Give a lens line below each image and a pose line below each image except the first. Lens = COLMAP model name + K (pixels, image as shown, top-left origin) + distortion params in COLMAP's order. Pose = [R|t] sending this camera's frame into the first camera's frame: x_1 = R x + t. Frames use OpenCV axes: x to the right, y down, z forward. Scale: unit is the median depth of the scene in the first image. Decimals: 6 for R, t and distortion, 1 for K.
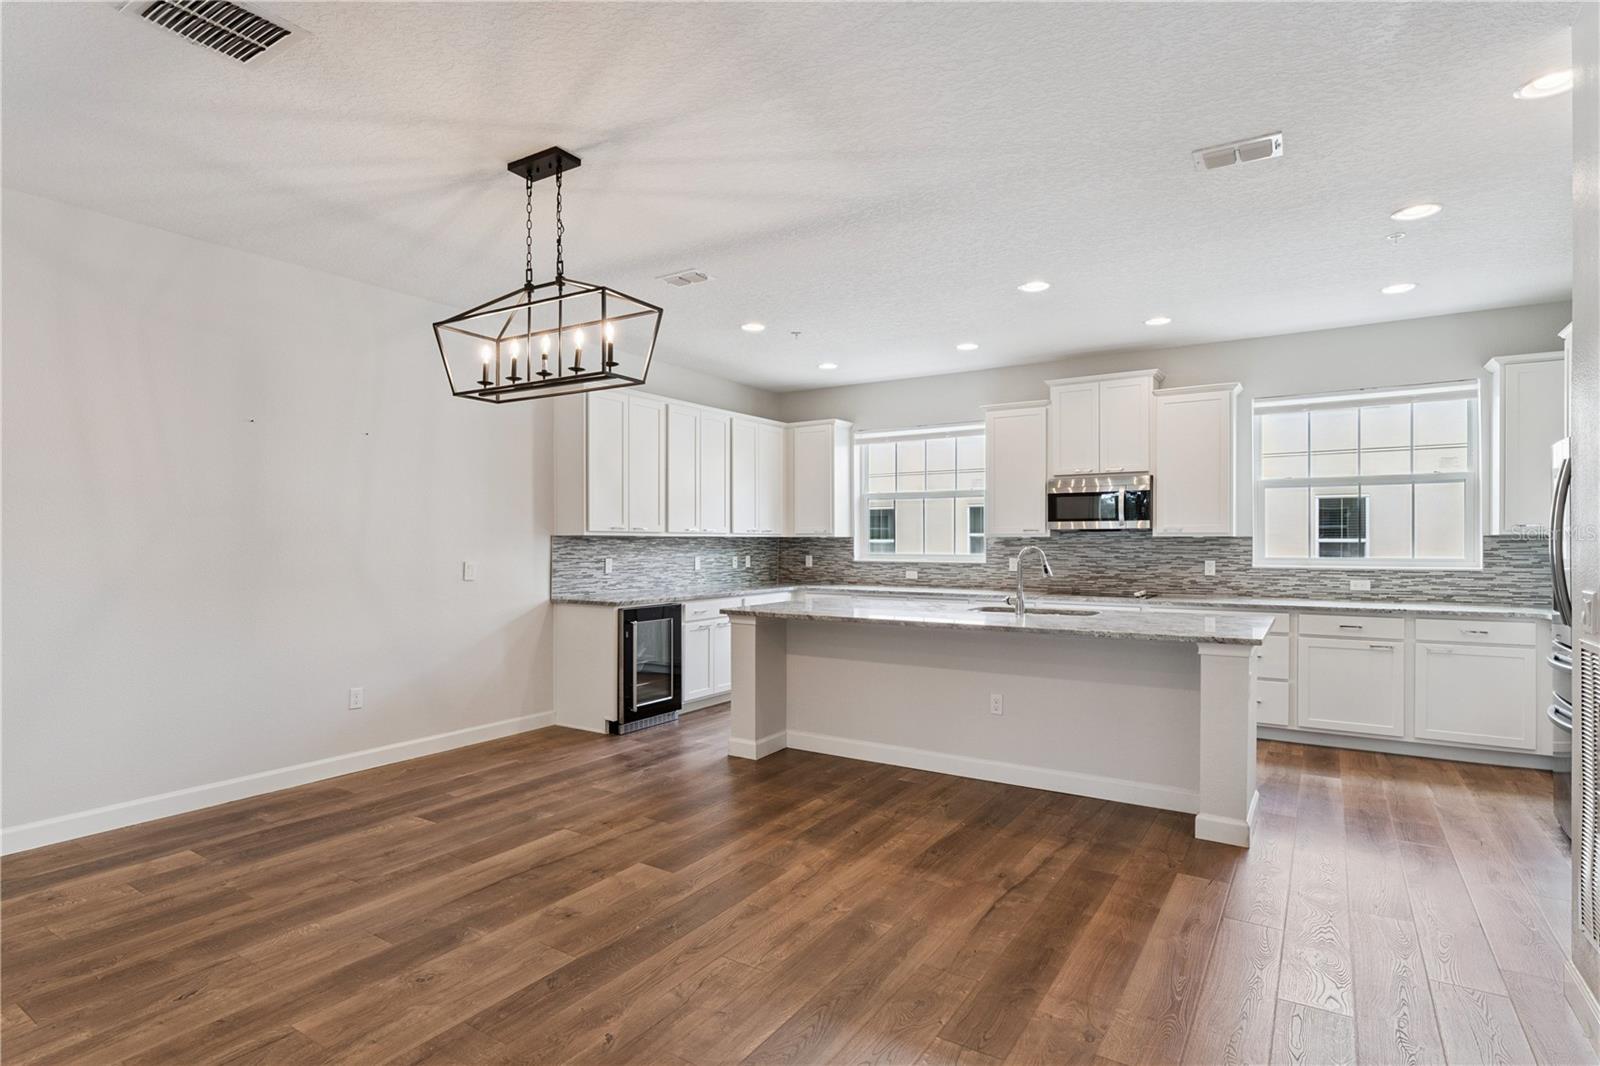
lens RADIAL K [[835.4, 0, 795.9], [0, 835.4, 549.1], [0, 0, 1]] dist [-0.002679, 0.005141]
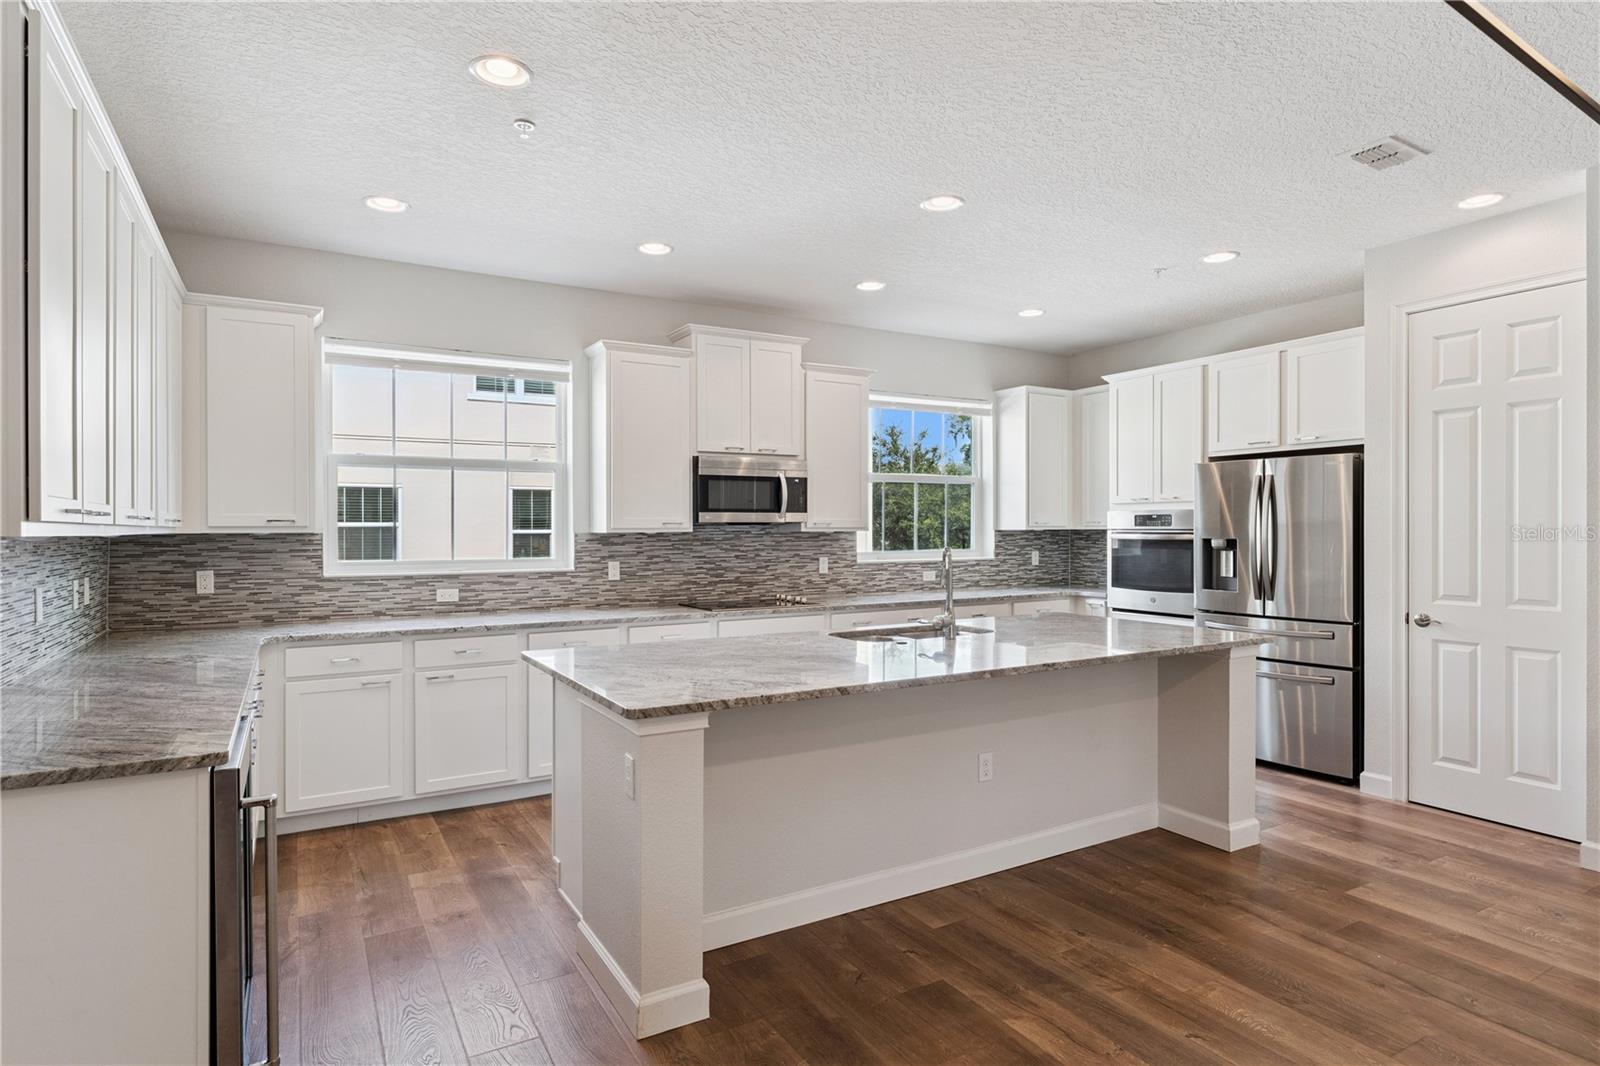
lens RADIAL K [[863.1, 0, 804.4], [0, 863.1, 526.1], [0, 0, 1]] dist [-0.003314, 0.002261]
pose [[0.445278, 0.001562, 0.895391, -0.420665], [0.012393, 0.999892, -0.007907, -0.015251], [-0.895307, 0.014617, 0.445210, 0.681058]]
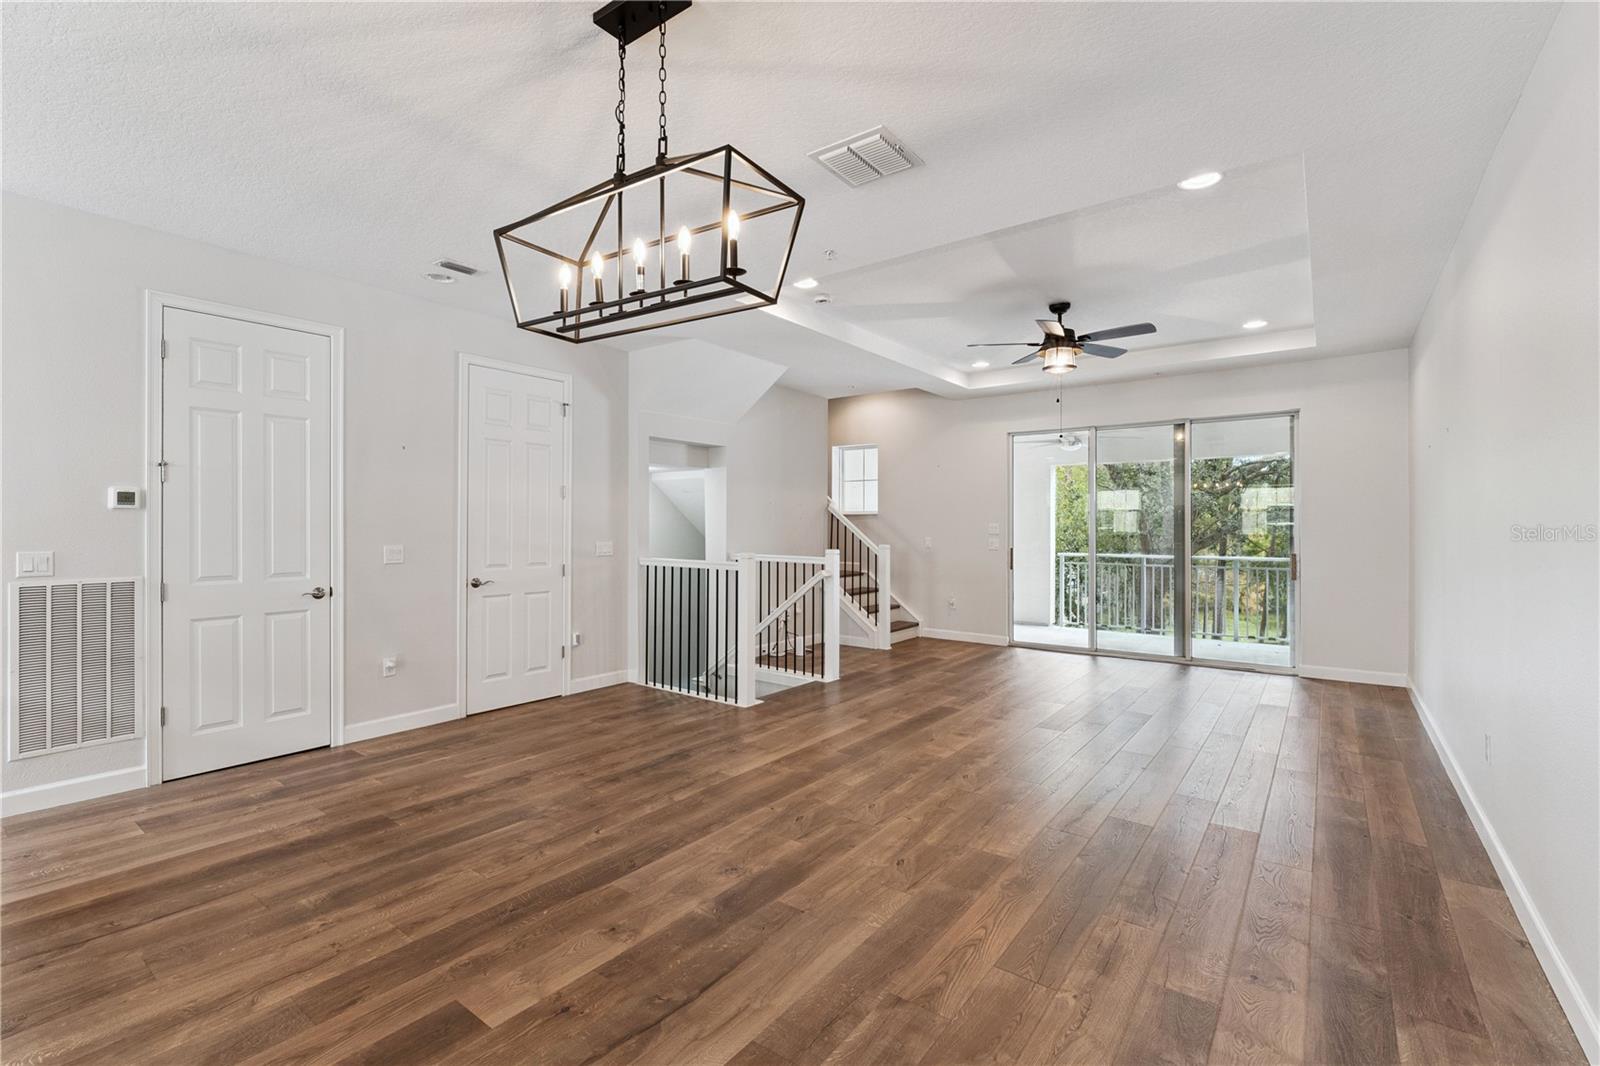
lens RADIAL K [[705.2, 0, 780.1], [0, 705.2, 520.6], [0, 0, 1]] dist [0.000093, 0.001534]
pose [[-0.996224, -0.000688, 0.086818, -0.286554], [-0.000698, 1.000000, -0.000082, -0.004627], [-0.086817, -0.000142, -0.996224, 0.962846]]
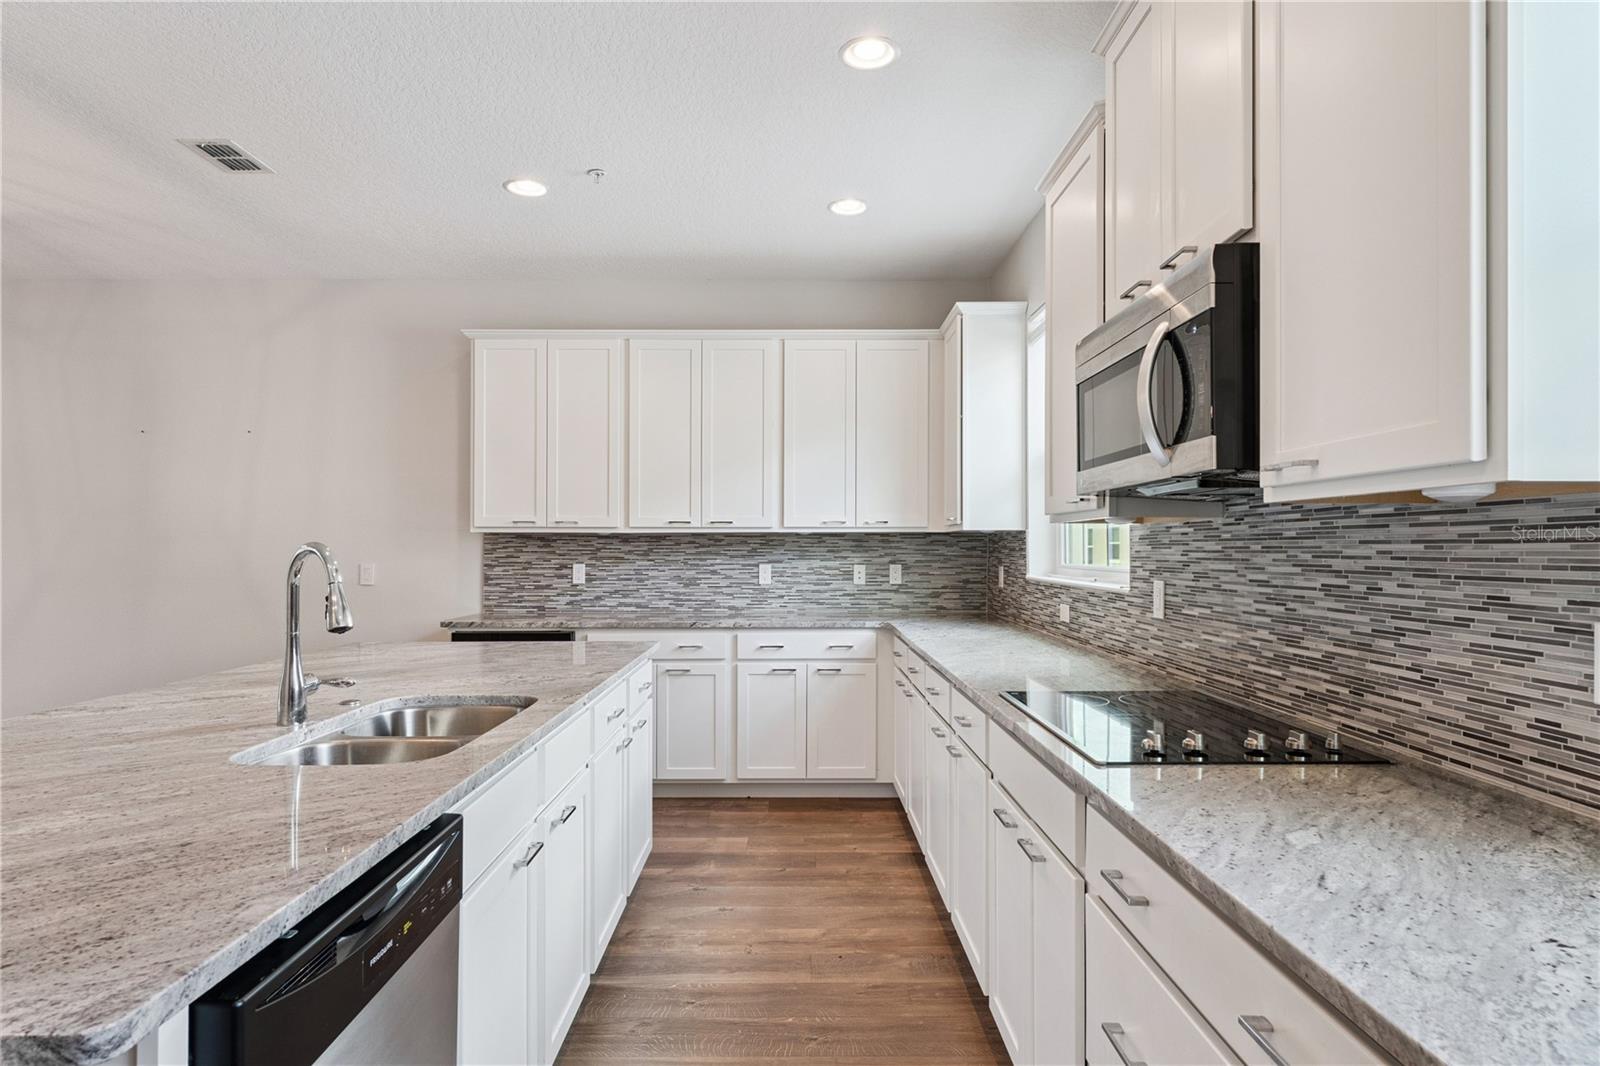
lens RADIAL K [[863.1, 0, 745.9], [0, 863.1, 537.0], [0, 0, 1]] dist [-0.003314, 0.002261]
pose [[0.535828, -0.010781, -0.844258, 0.623008], [-0.008008, 0.999809, -0.017850, -0.000427], [0.844289, 0.016325, 0.535639, 0.847083]]
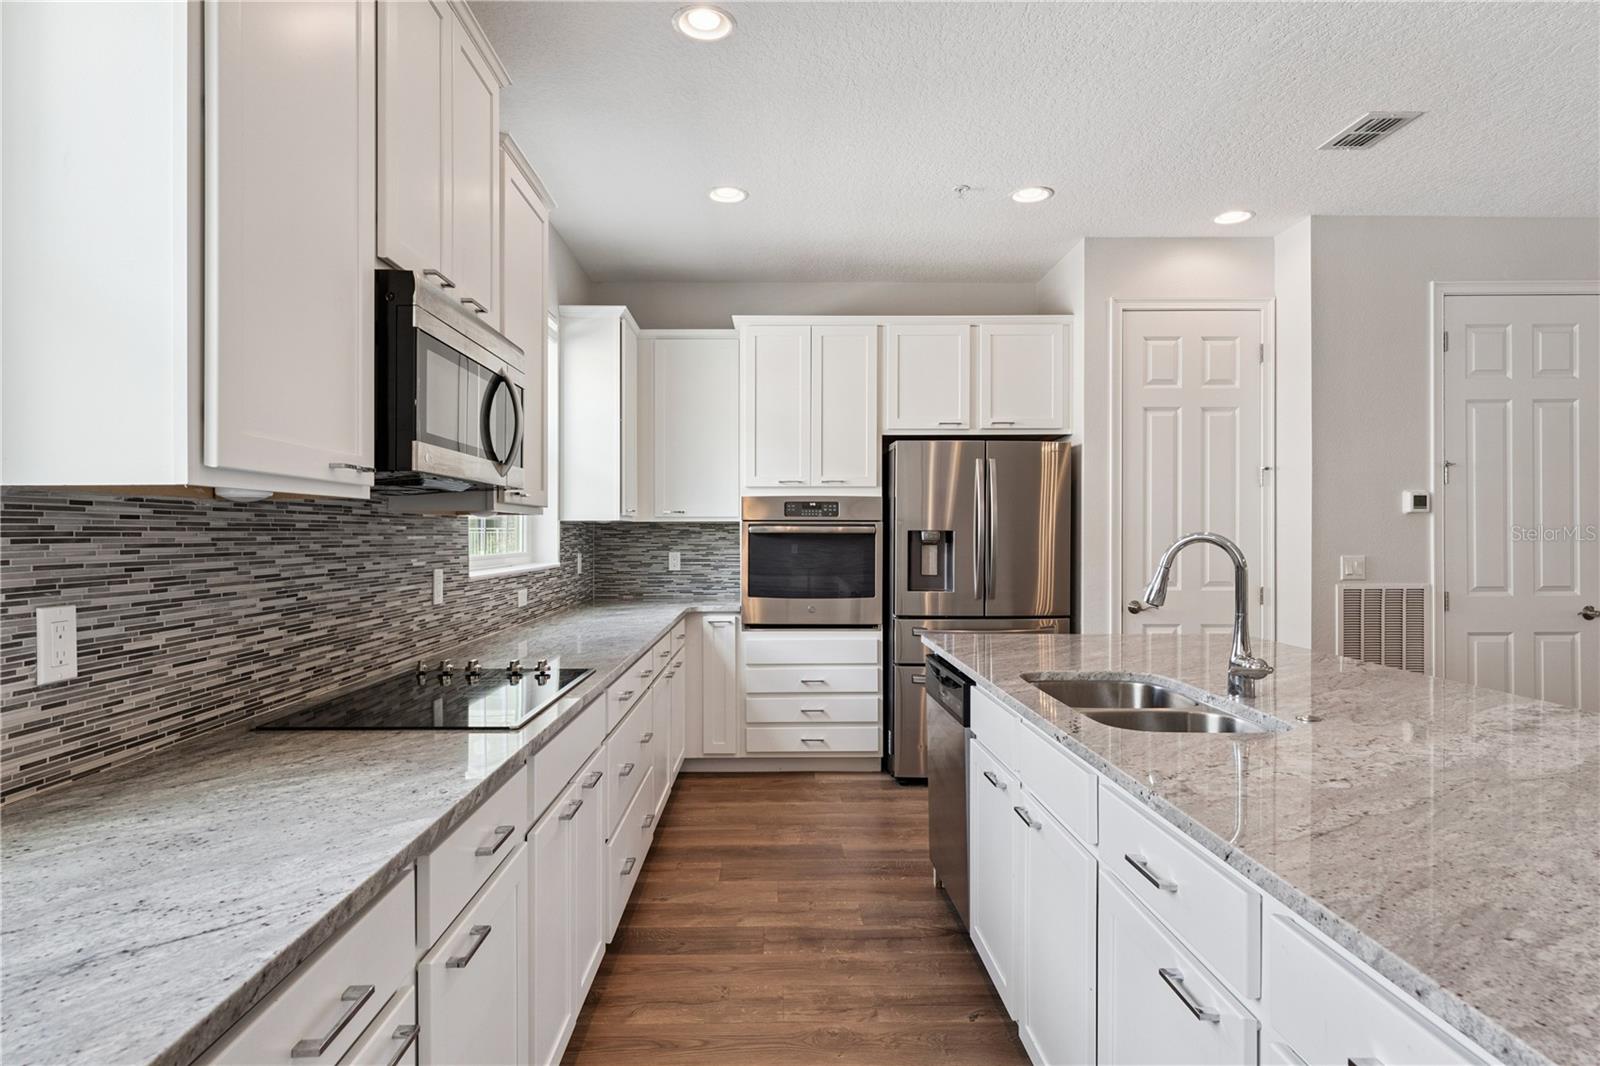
lens RADIAL K [[863.1, 0, 781.4], [0, 863.1, 532.7], [0, 0, 1]] dist [-0.003314, 0.002261]
pose [[-0.543778, 0.001859, 0.839227, 0.027622], [0.009547, 0.999947, 0.003971, -0.006145], [-0.839175, 0.010172, -0.543766, 1.253304]]
